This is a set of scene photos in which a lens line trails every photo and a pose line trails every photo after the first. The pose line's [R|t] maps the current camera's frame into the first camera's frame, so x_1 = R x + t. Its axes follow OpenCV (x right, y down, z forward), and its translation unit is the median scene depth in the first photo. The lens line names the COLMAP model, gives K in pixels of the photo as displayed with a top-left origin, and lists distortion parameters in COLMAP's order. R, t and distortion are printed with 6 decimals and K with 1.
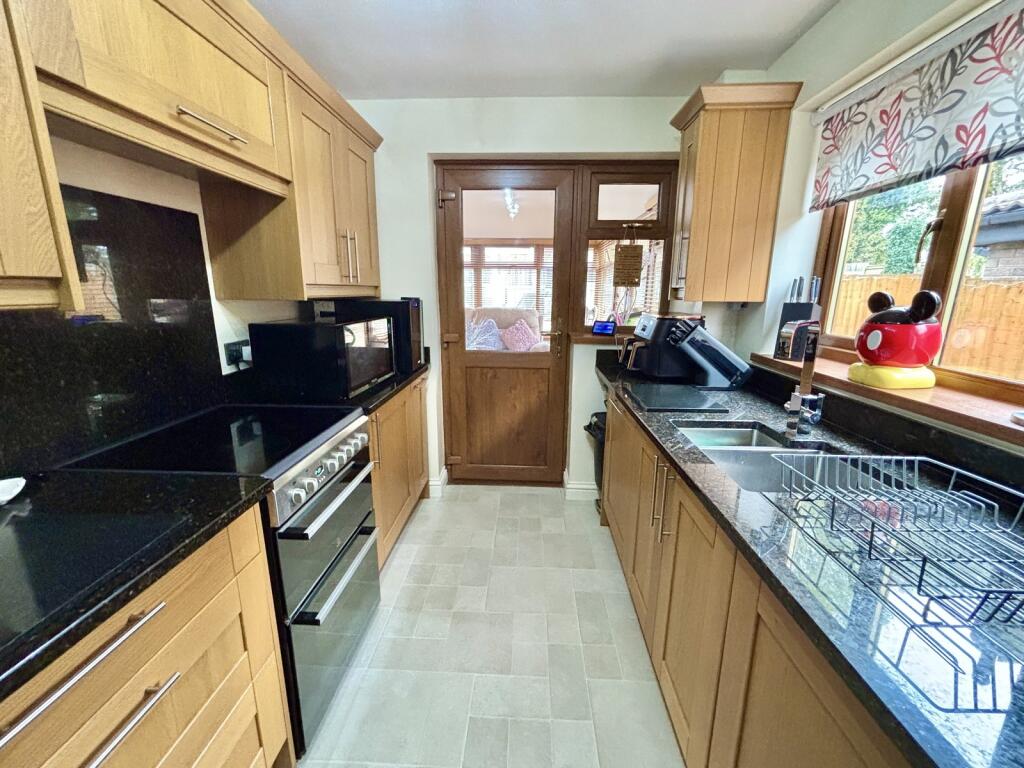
lens RADIAL K [[411.5, 0, 513.3], [0, 411.5, 382.7], [0, 0, 1]] dist [-0.002822, 0.000618]
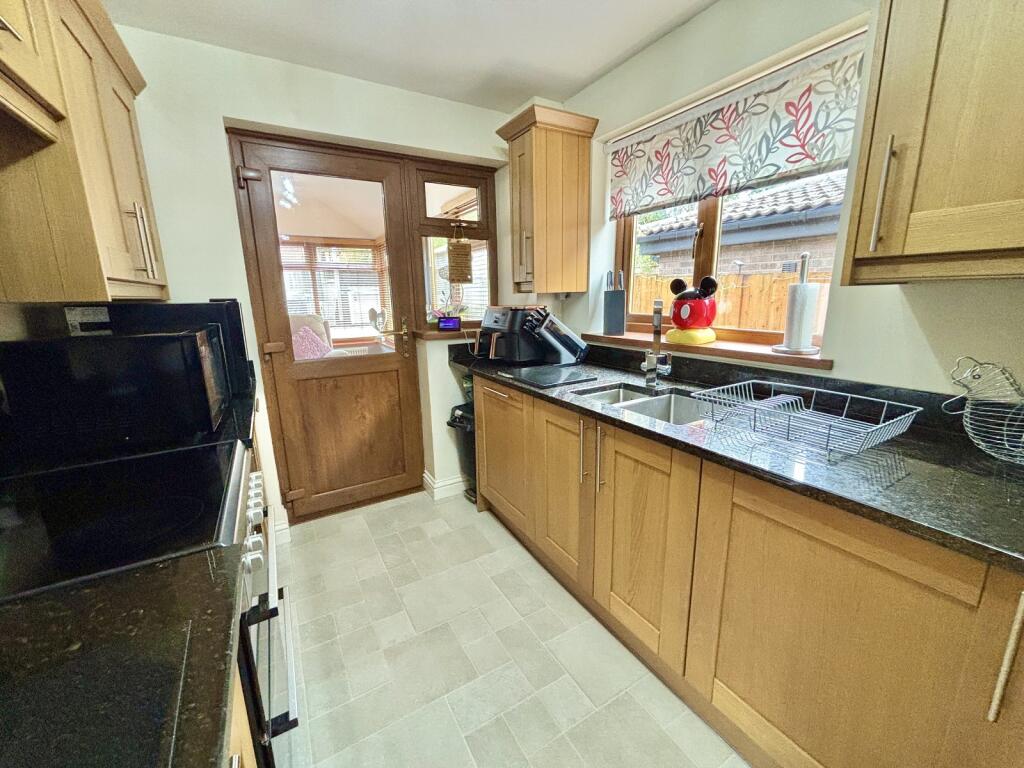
lens RADIAL K [[411.5, 0, 514.4], [0, 411.5, 382.1], [0, 0, 1]] dist [-0.002822, 0.000618]
pose [[0.837650, -0.139093, 0.528200, -0.284253], [0.145592, 0.988904, 0.029524, 0.006262], [-0.526446, 0.052171, 0.848606, 0.080053]]
